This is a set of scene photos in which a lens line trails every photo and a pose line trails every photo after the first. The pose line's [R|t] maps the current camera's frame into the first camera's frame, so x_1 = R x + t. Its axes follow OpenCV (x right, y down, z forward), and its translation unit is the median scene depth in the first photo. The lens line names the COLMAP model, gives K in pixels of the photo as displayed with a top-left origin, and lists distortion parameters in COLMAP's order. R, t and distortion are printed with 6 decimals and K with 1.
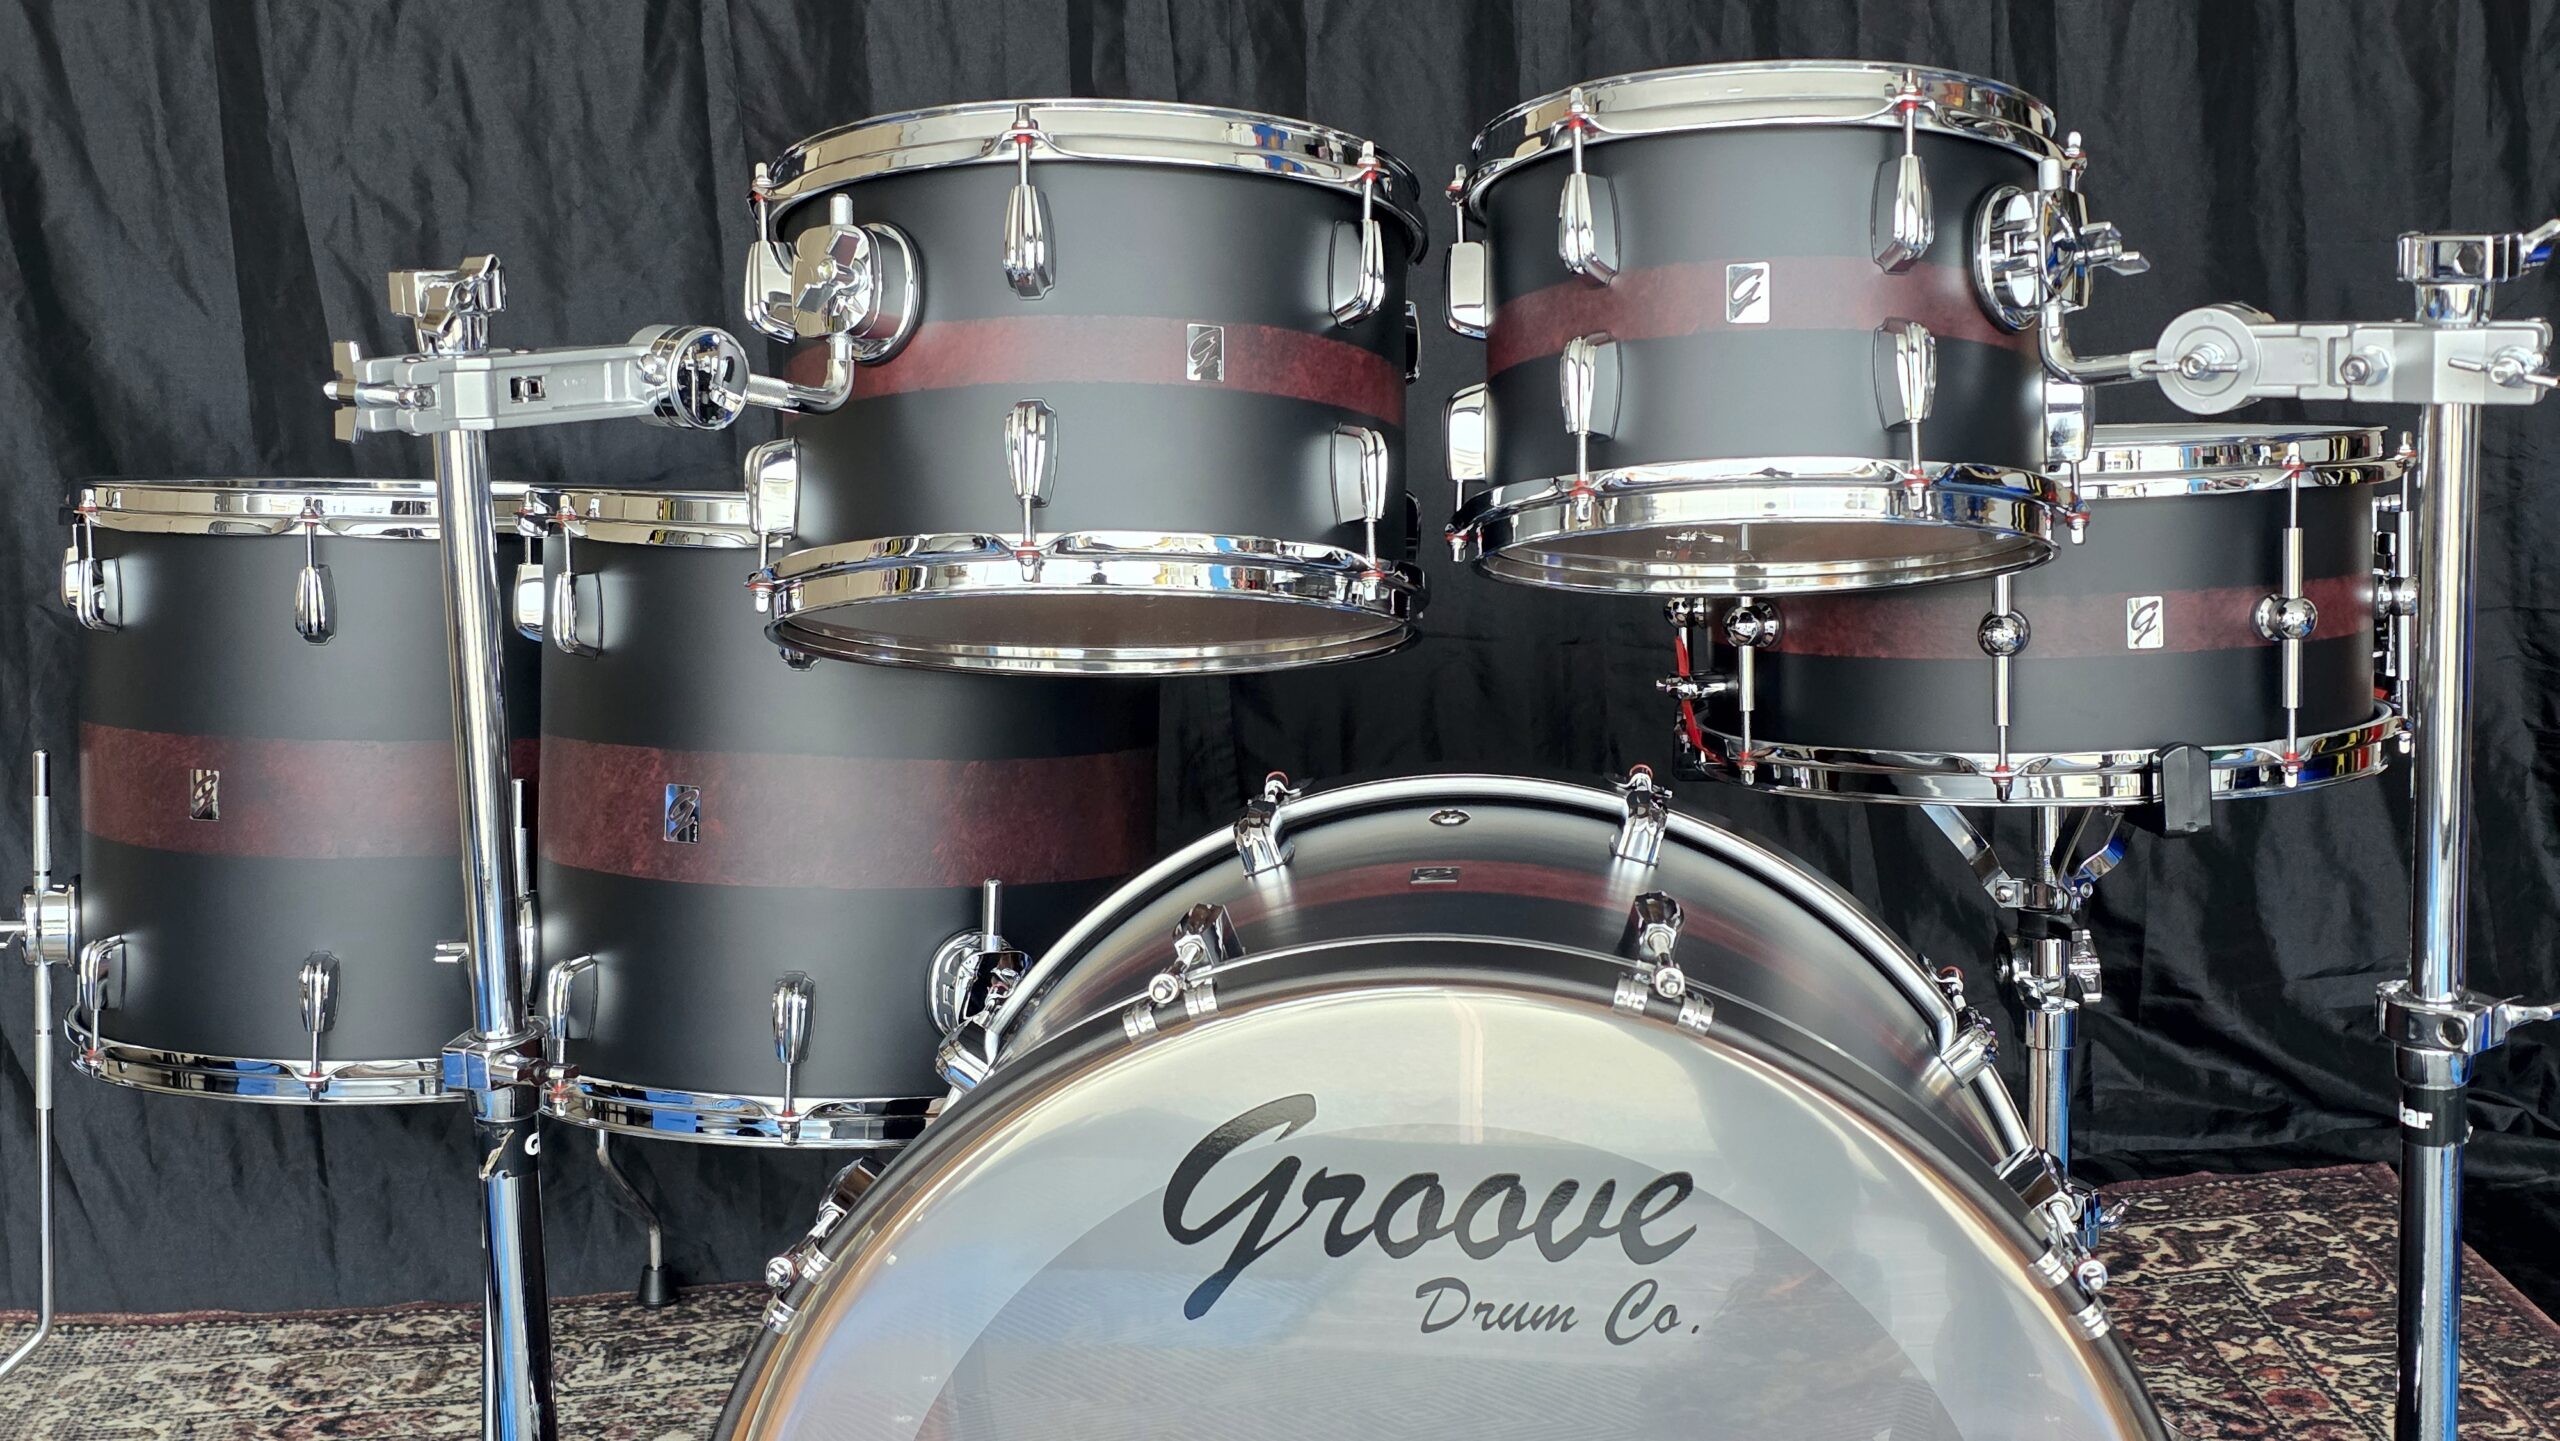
lens RADIAL K [[3381.4, 0, 1311.8], [0, 3381.4, 708.6], [0, 0, 1]] dist [0.171724, -0.473407]
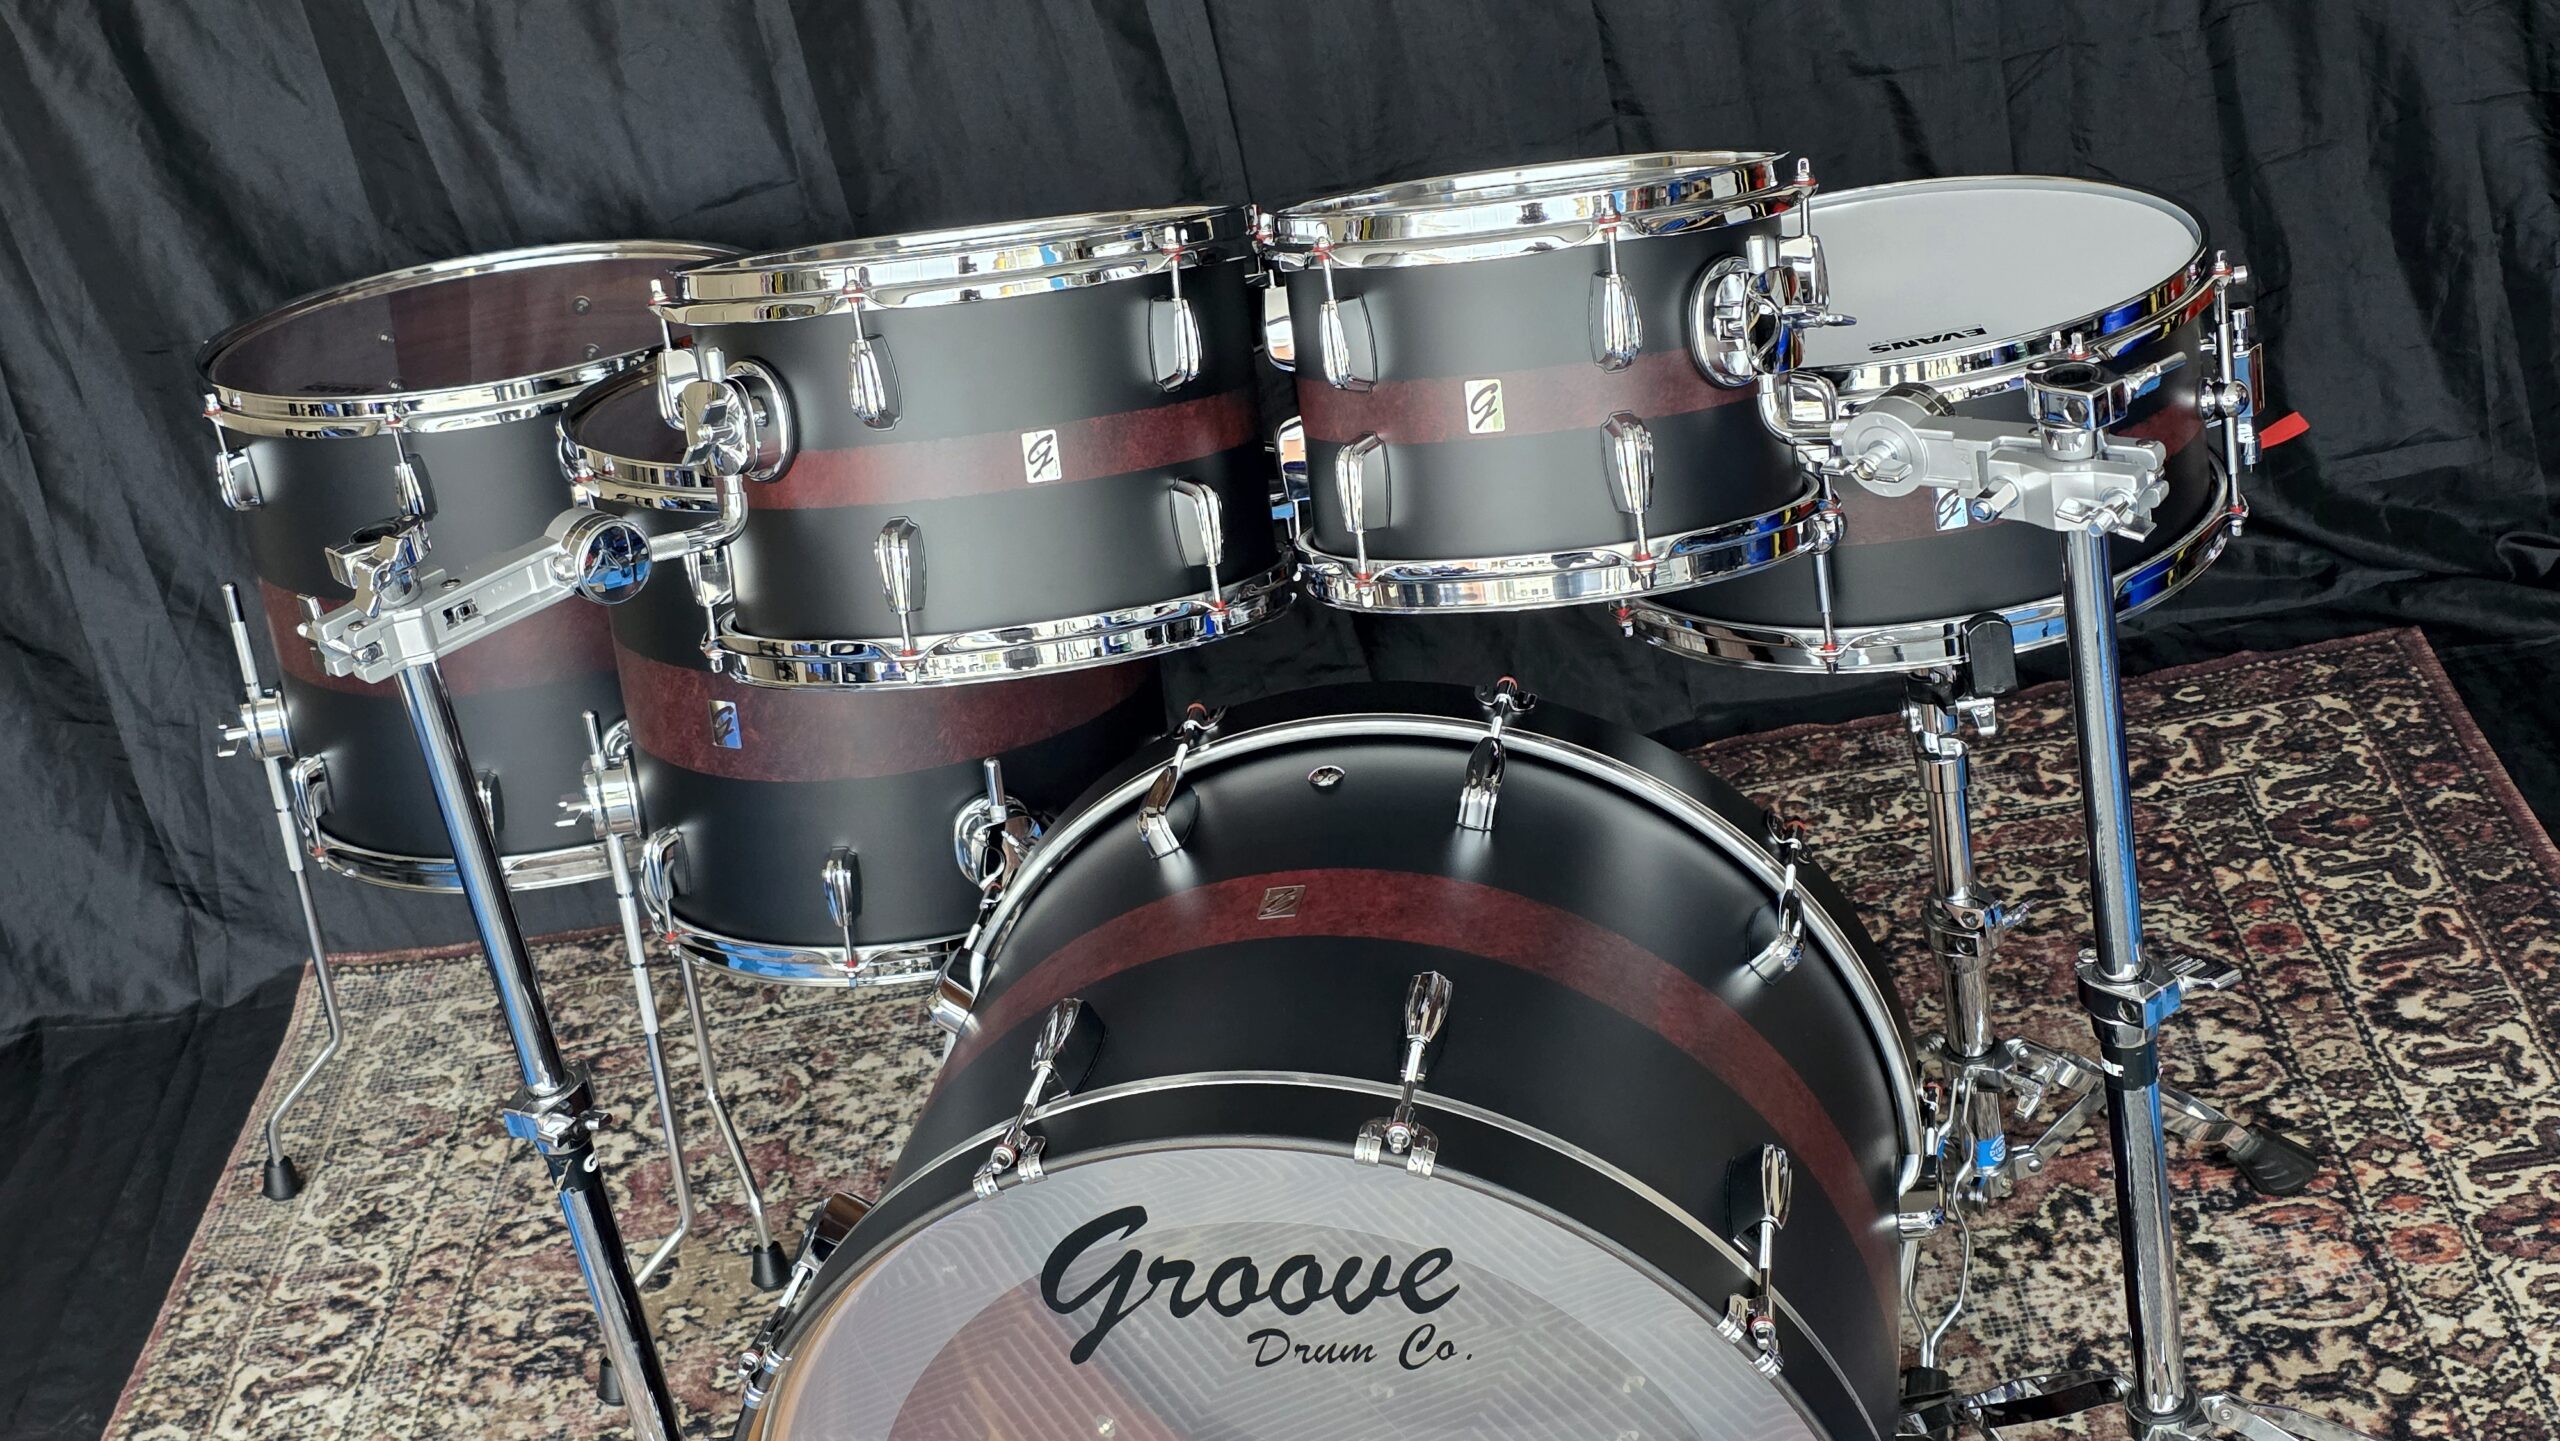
lens RADIAL K [[3393.3, 0, 1272.0], [0, 3393.3, 696.5], [0, 0, 1]] dist [0.163447, -0.466801]
pose [[0.985758, -0.088390, -0.143066, 0.144284], [0.126019, 0.951578, 0.280392, -0.242592], [0.111354, -0.294427, 0.949164, -0.071495]]
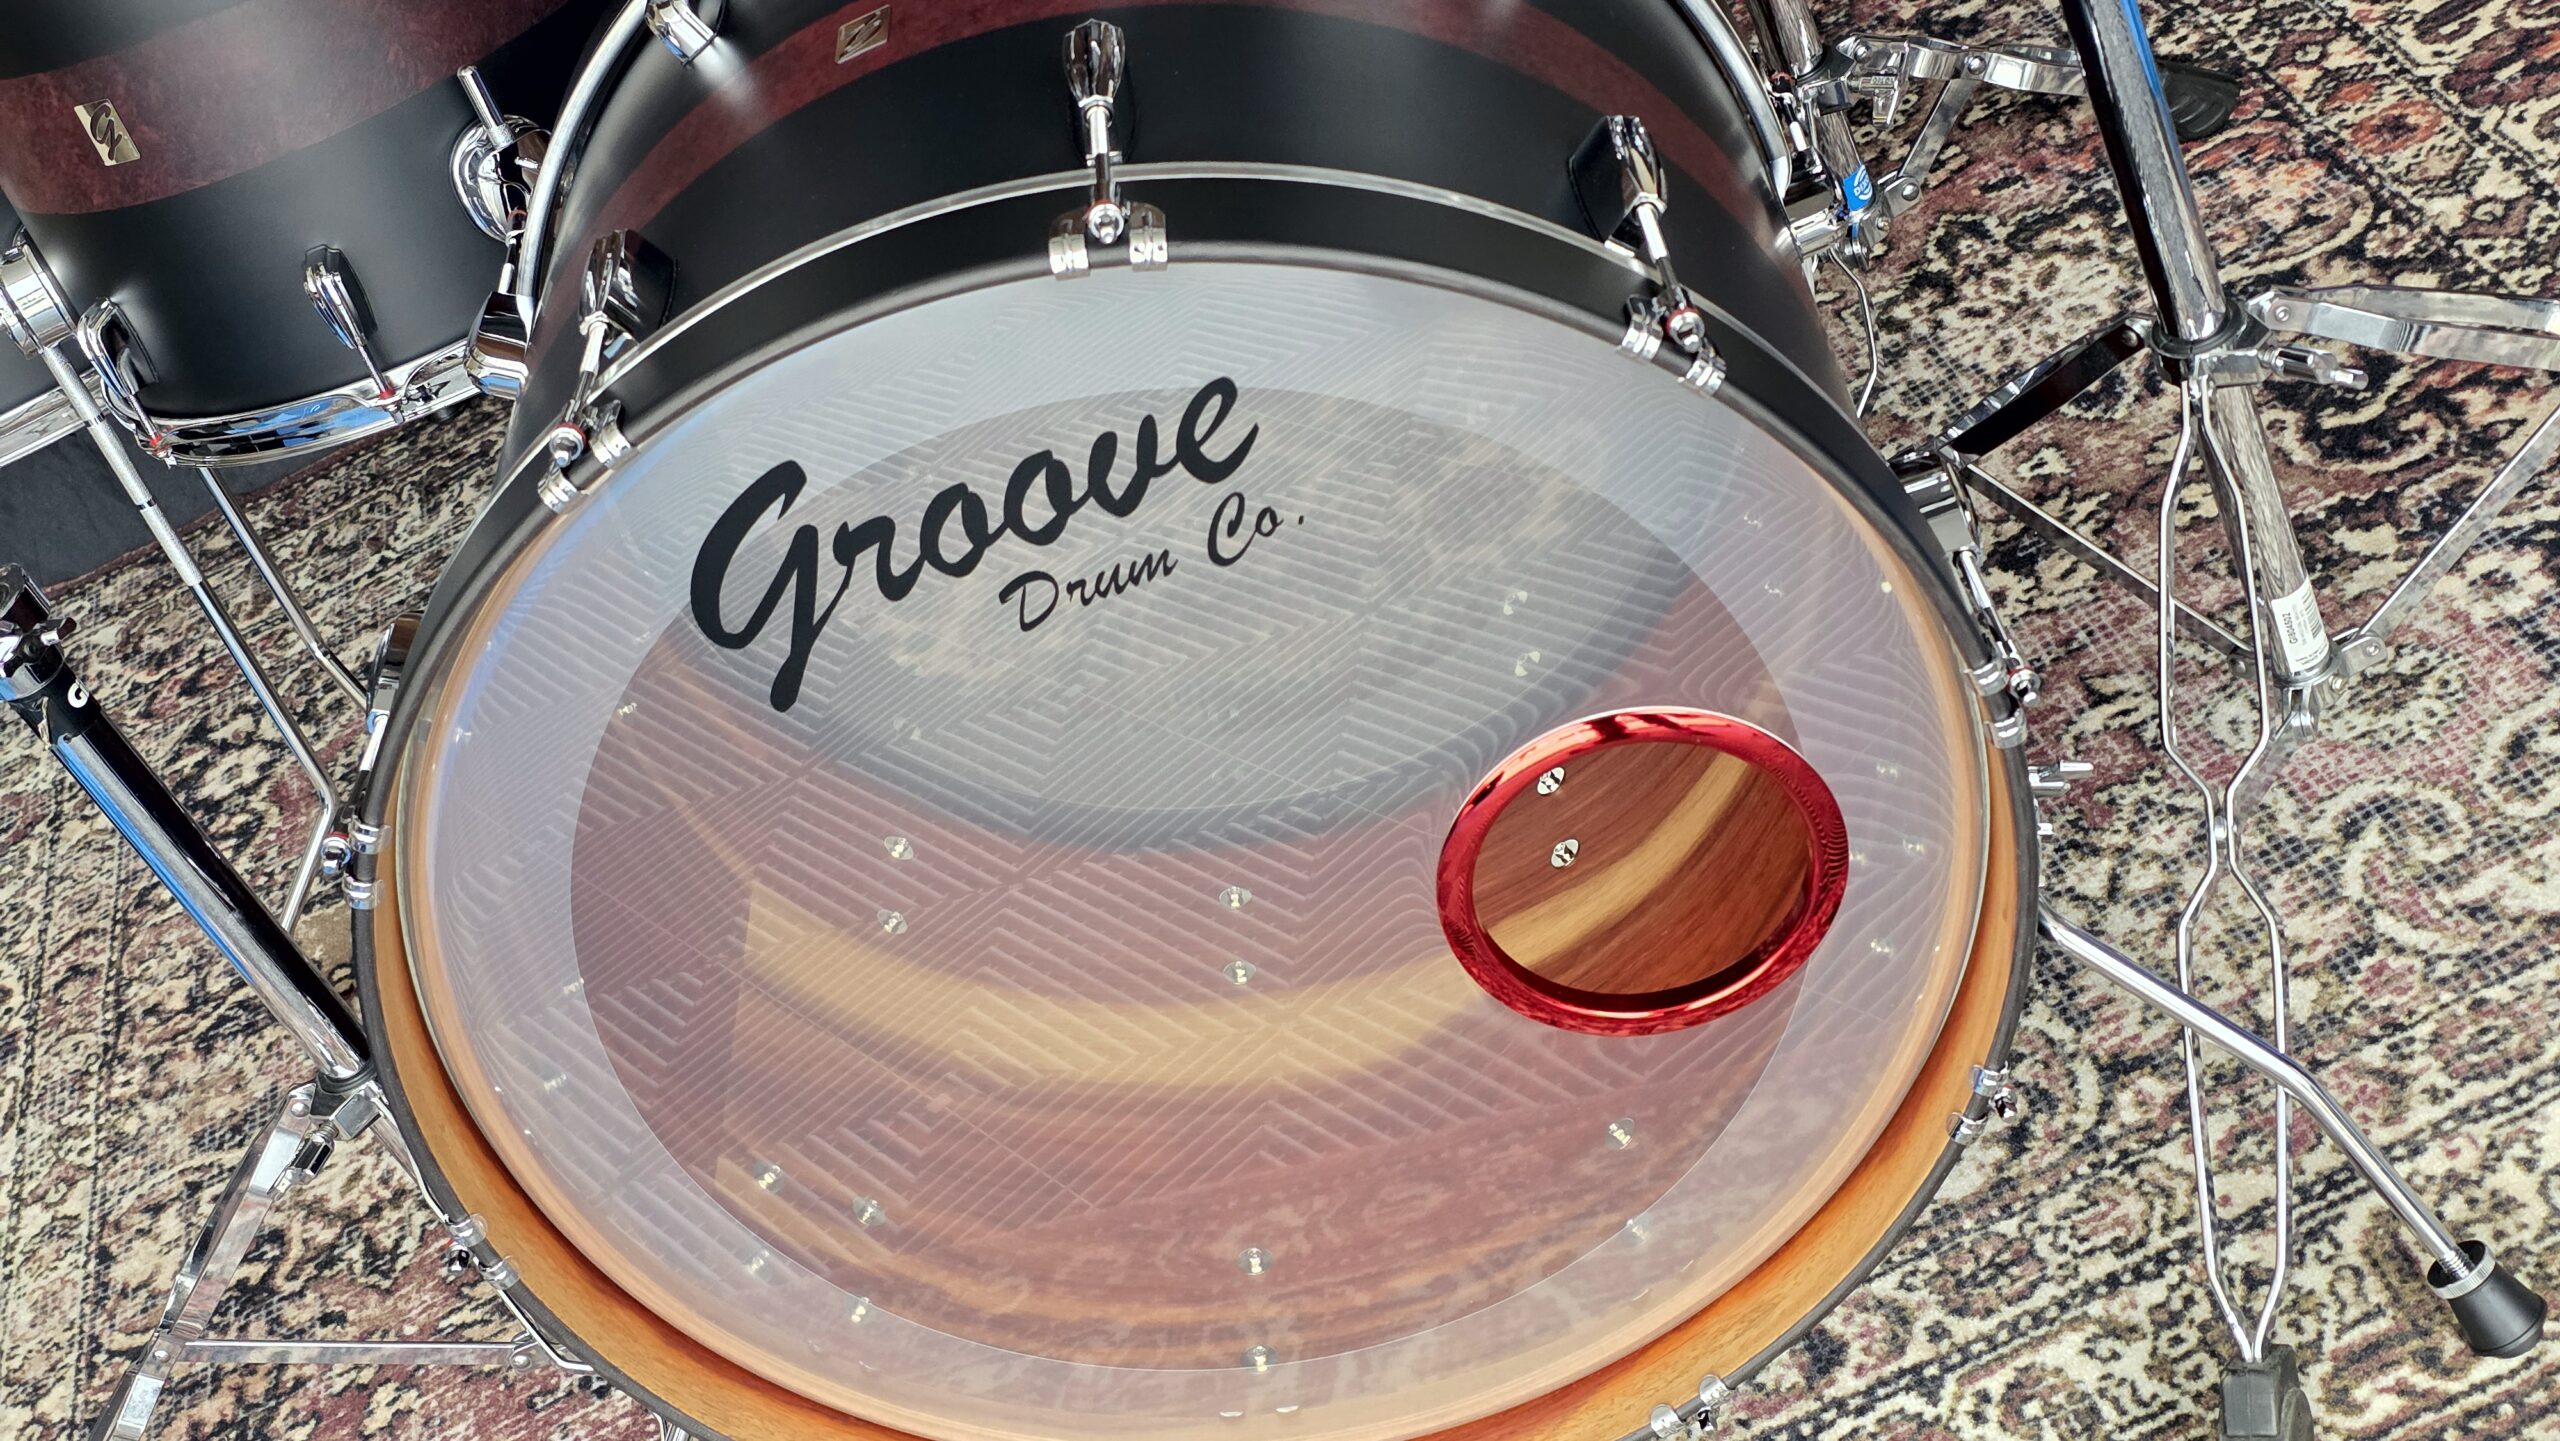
lens RADIAL K [[3395.5, 0, 1246.3], [0, 3395.5, 721.5], [0, 0, 1]] dist [0.177776, -0.532036]
pose [[0.921238, -0.372688, -0.111467, 0.106684], [0.383180, 0.820016, 0.425143, -0.093098], [-0.067041, -0.434370, 0.898236, 0.110917]]
